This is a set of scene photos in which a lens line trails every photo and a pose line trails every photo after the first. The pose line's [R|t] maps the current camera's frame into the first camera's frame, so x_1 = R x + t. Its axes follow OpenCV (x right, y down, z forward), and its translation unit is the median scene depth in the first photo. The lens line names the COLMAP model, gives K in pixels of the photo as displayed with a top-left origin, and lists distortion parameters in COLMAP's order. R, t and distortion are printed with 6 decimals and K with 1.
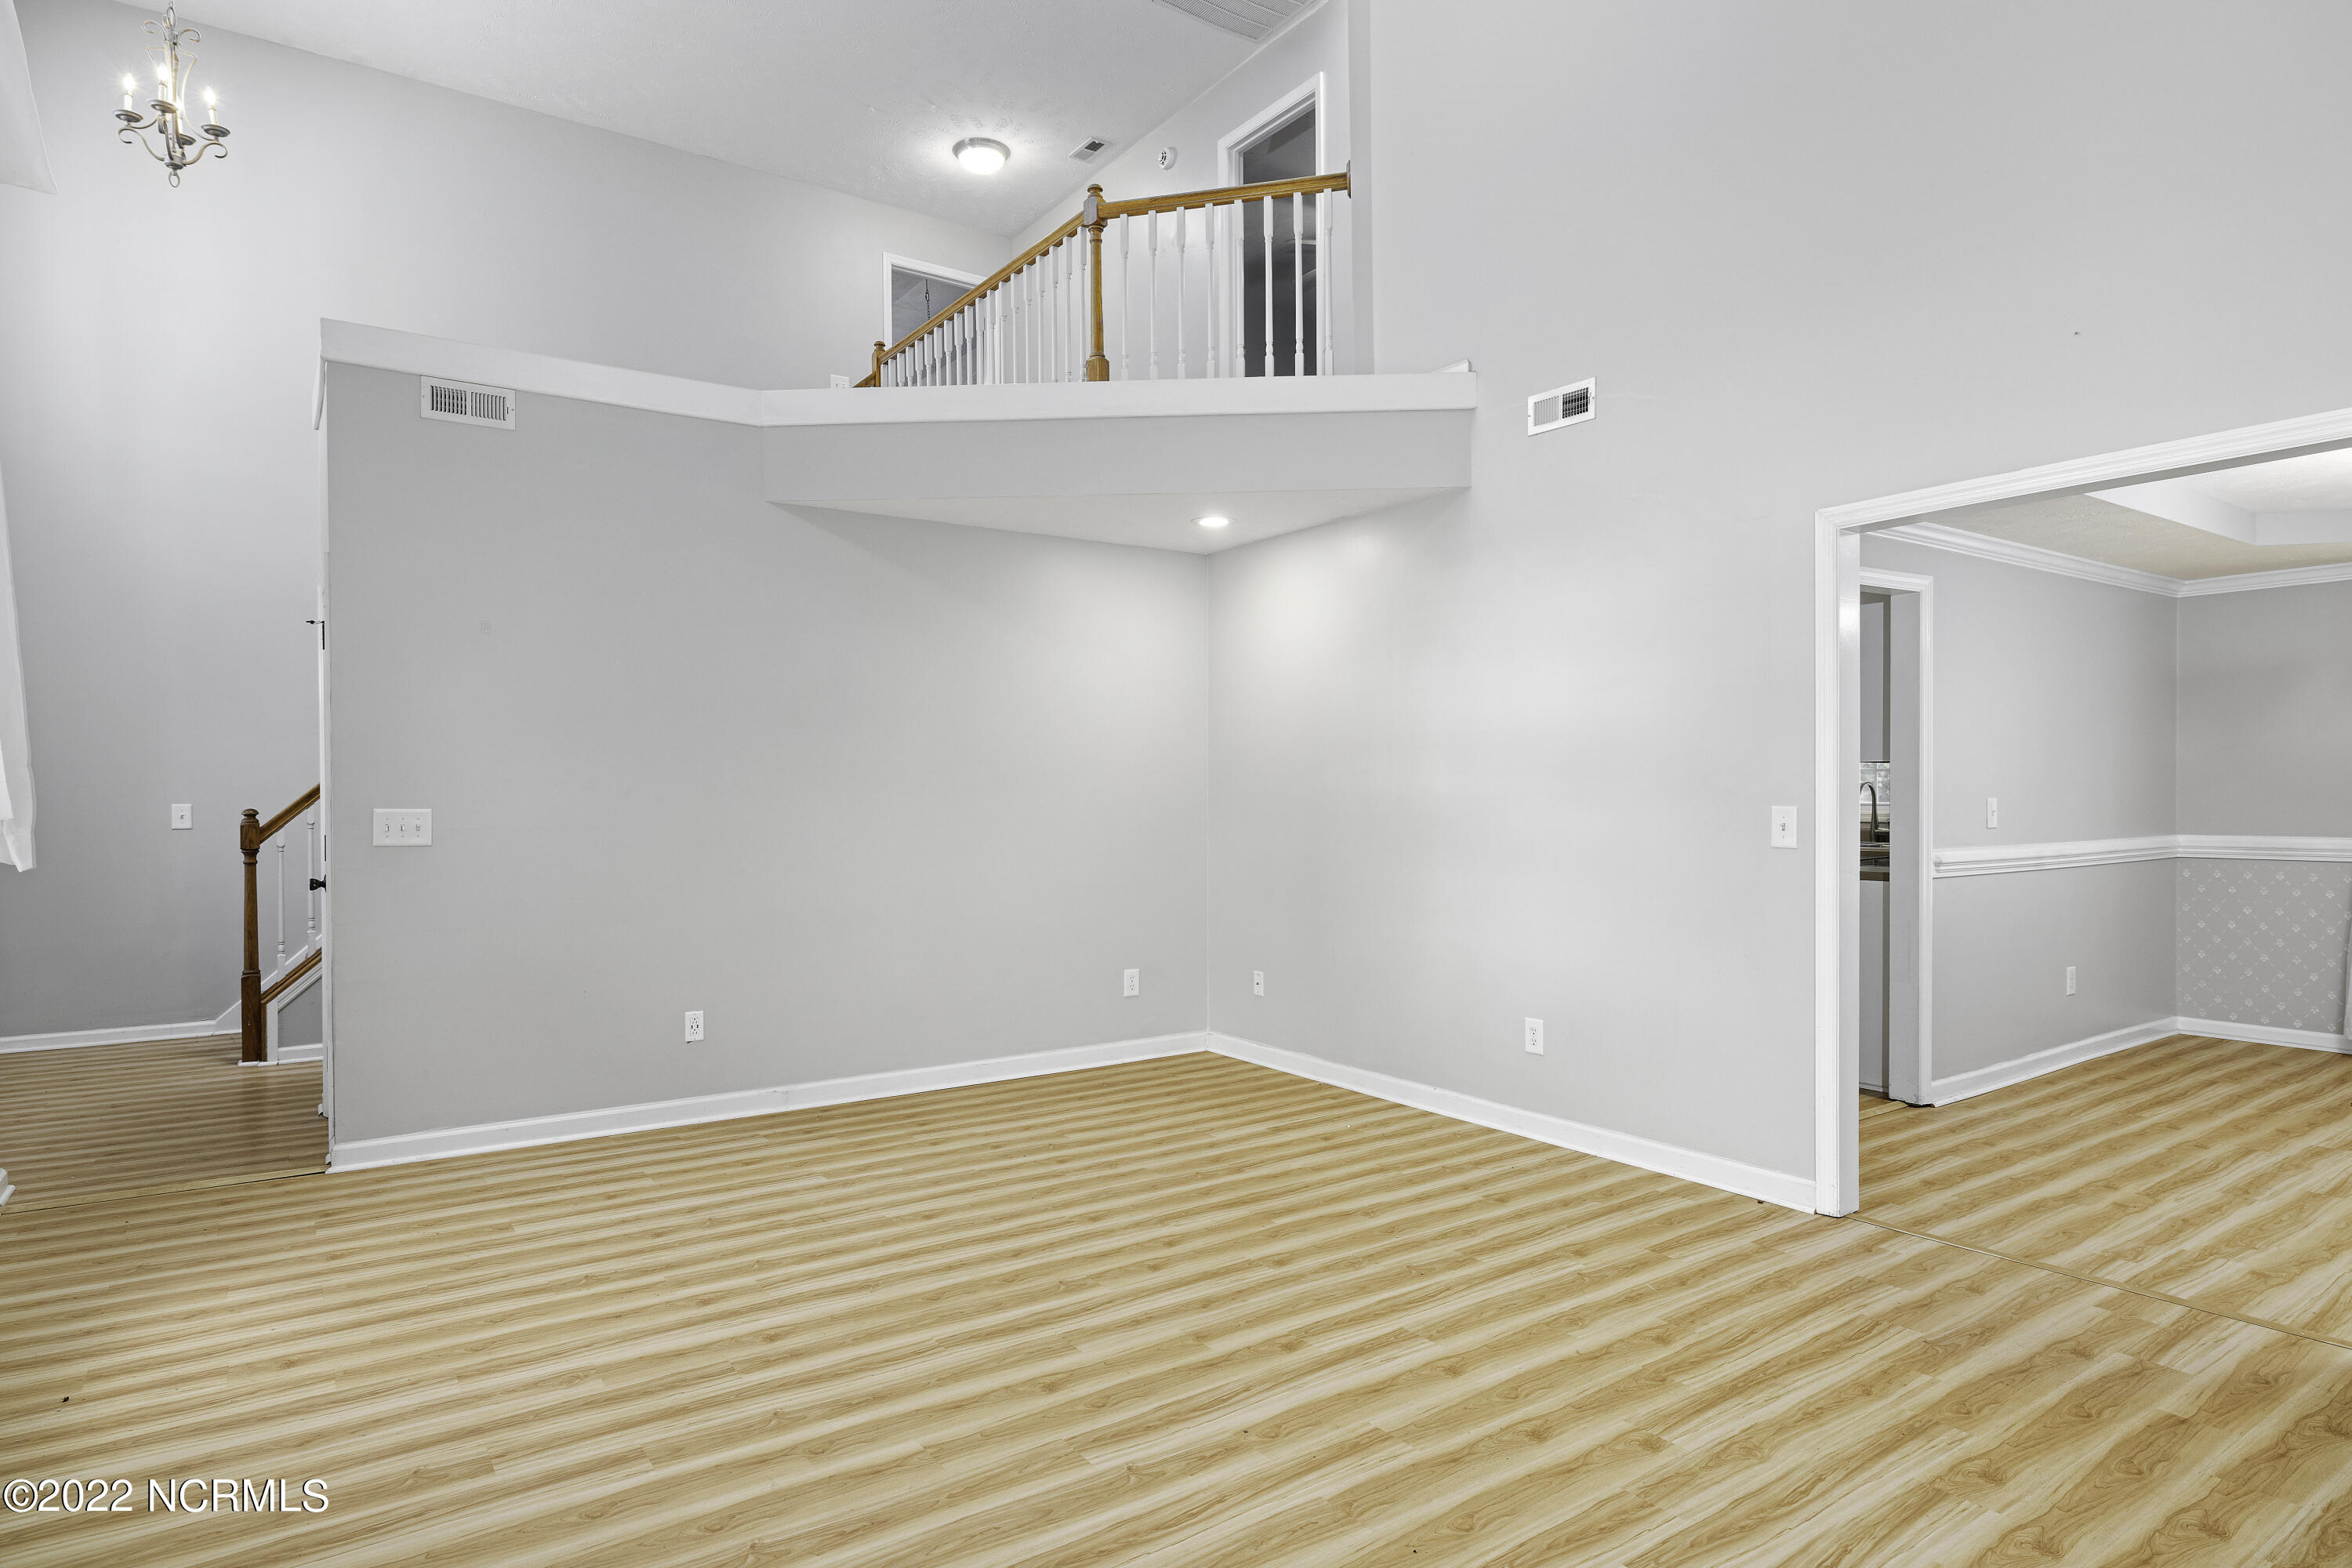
lens RADIAL K [[1302.0, 0, 1176.4], [0, 1302.0, 787.9], [0, 0, 1]] dist [-0.000180, 0.000380]
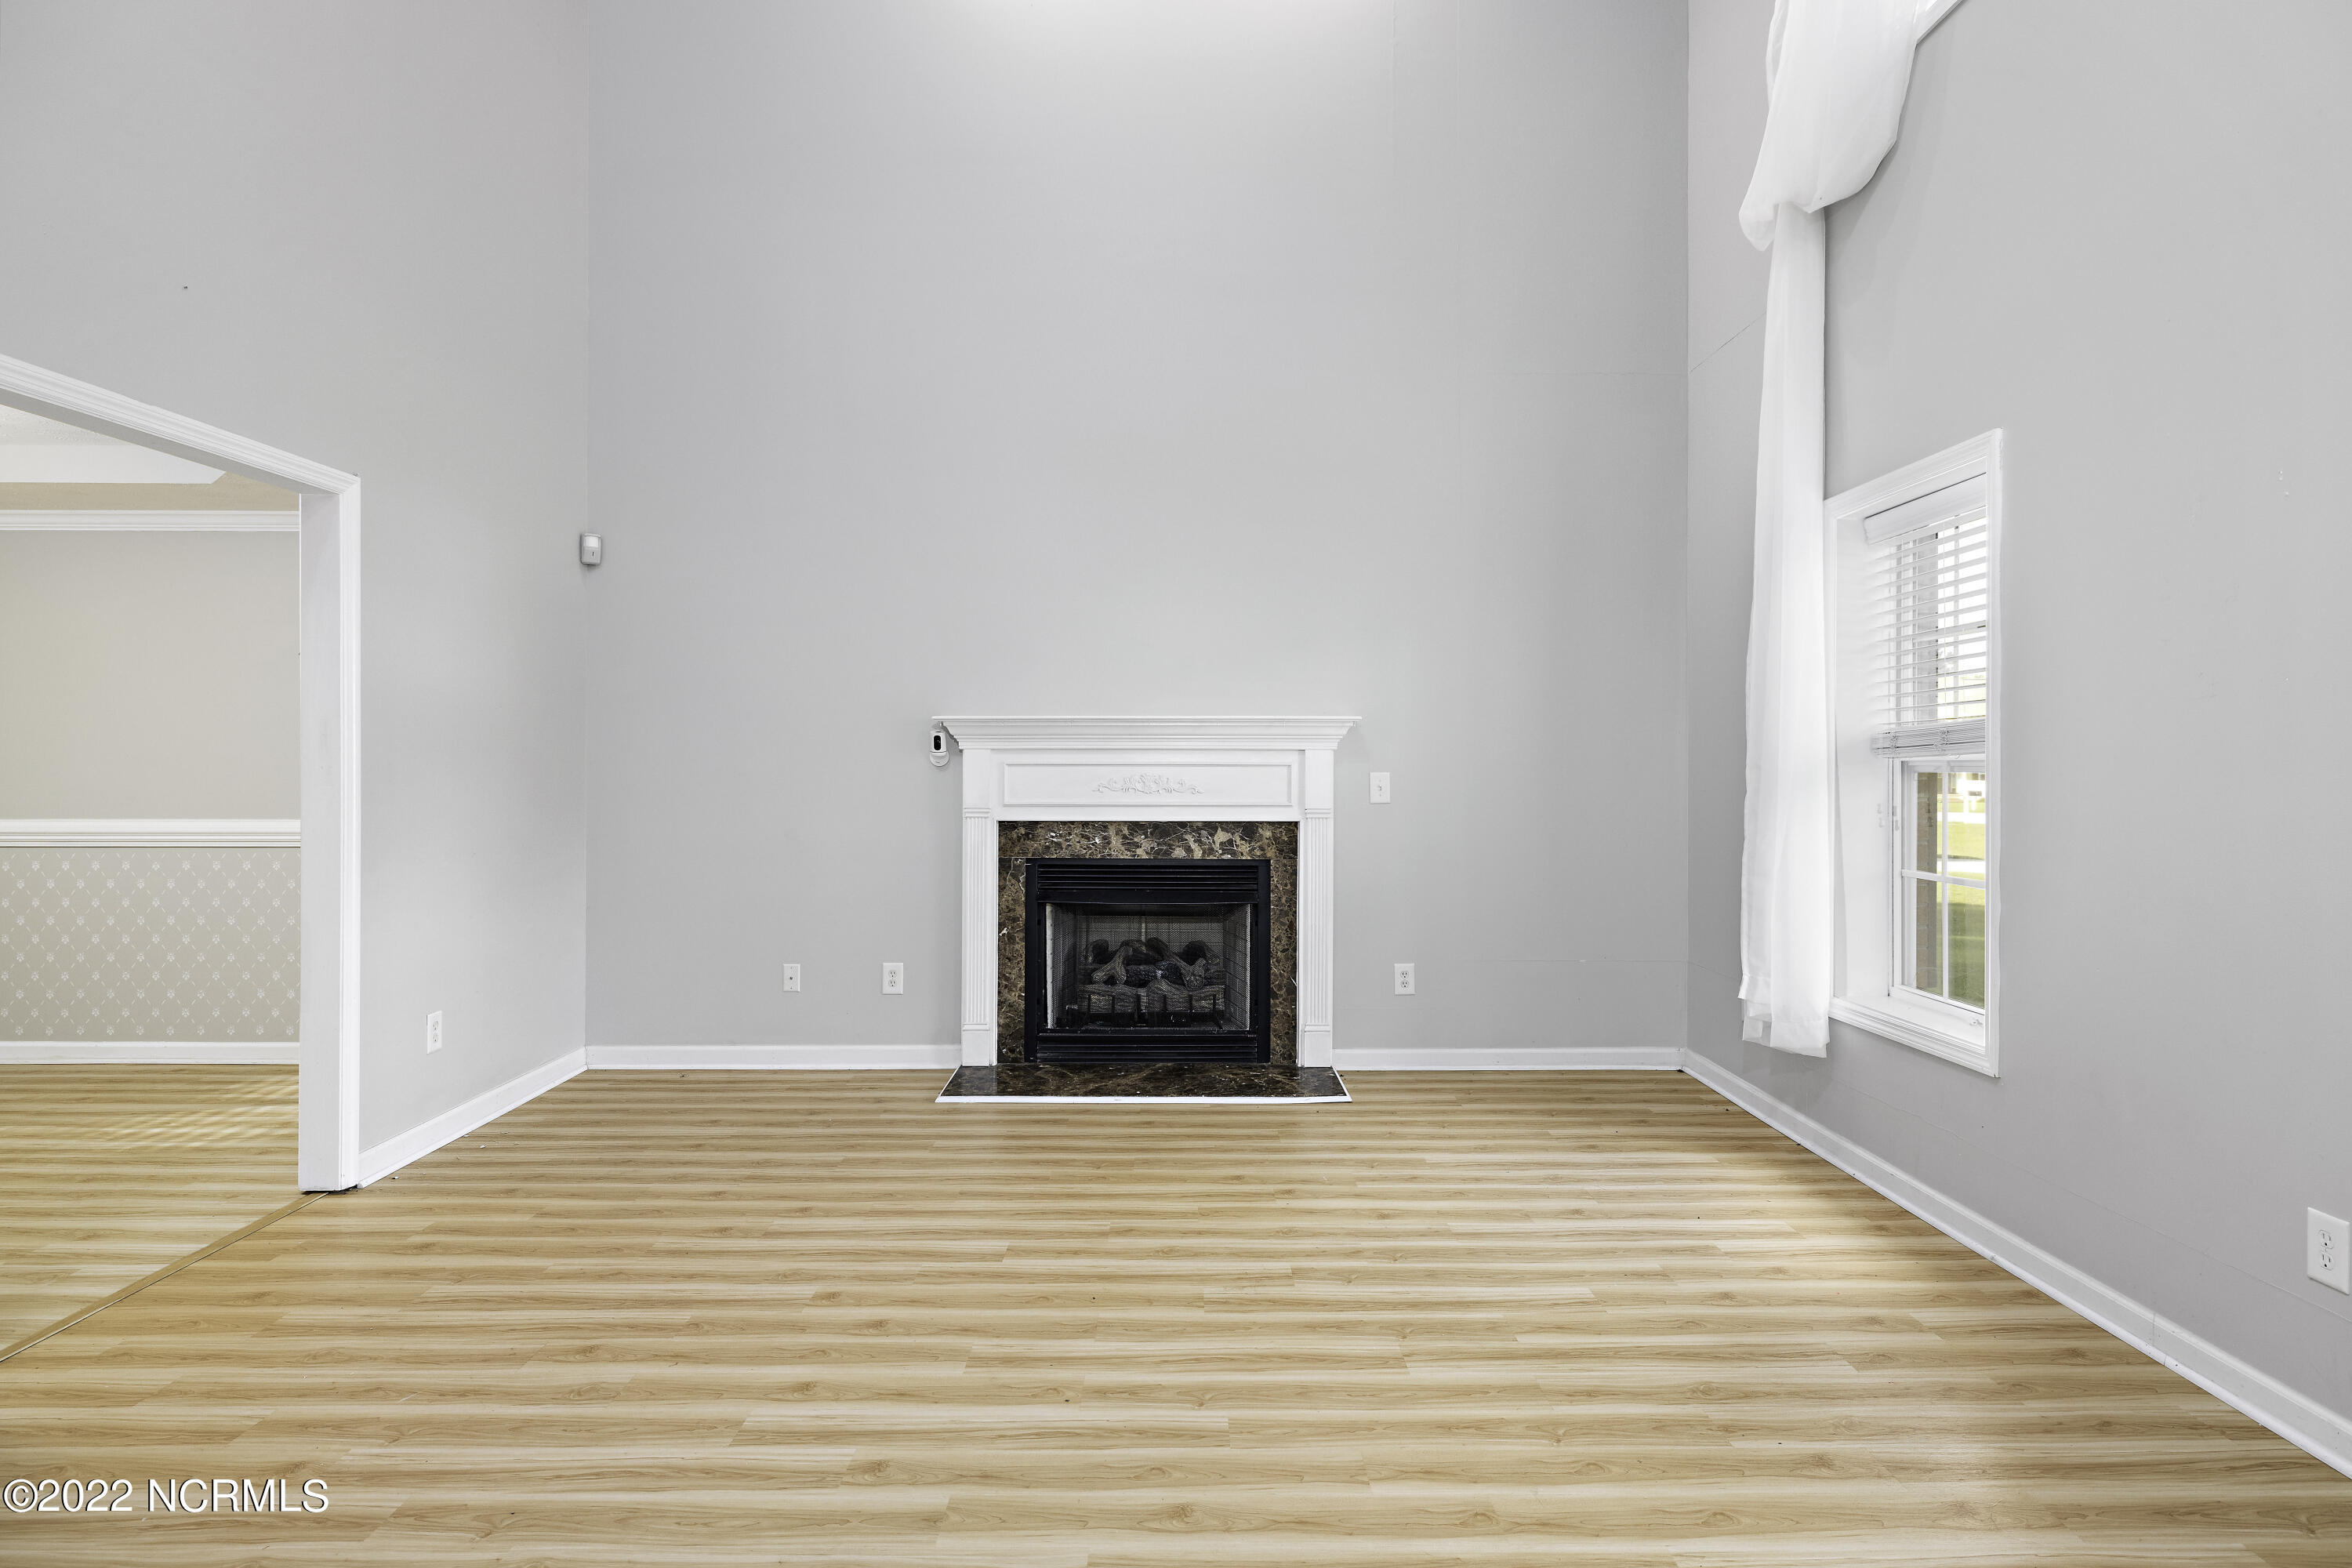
lens RADIAL K [[1302.0, 0, 1178.8], [0, 1302.0, 778.0], [0, 0, 1]] dist [-0.000180, 0.000380]
pose [[-0.820354, -0.001694, 0.571854, -0.547414], [-0.000021, 0.999996, 0.002933, 0.014817], [-0.571856, 0.002394, -0.820350, 1.653826]]
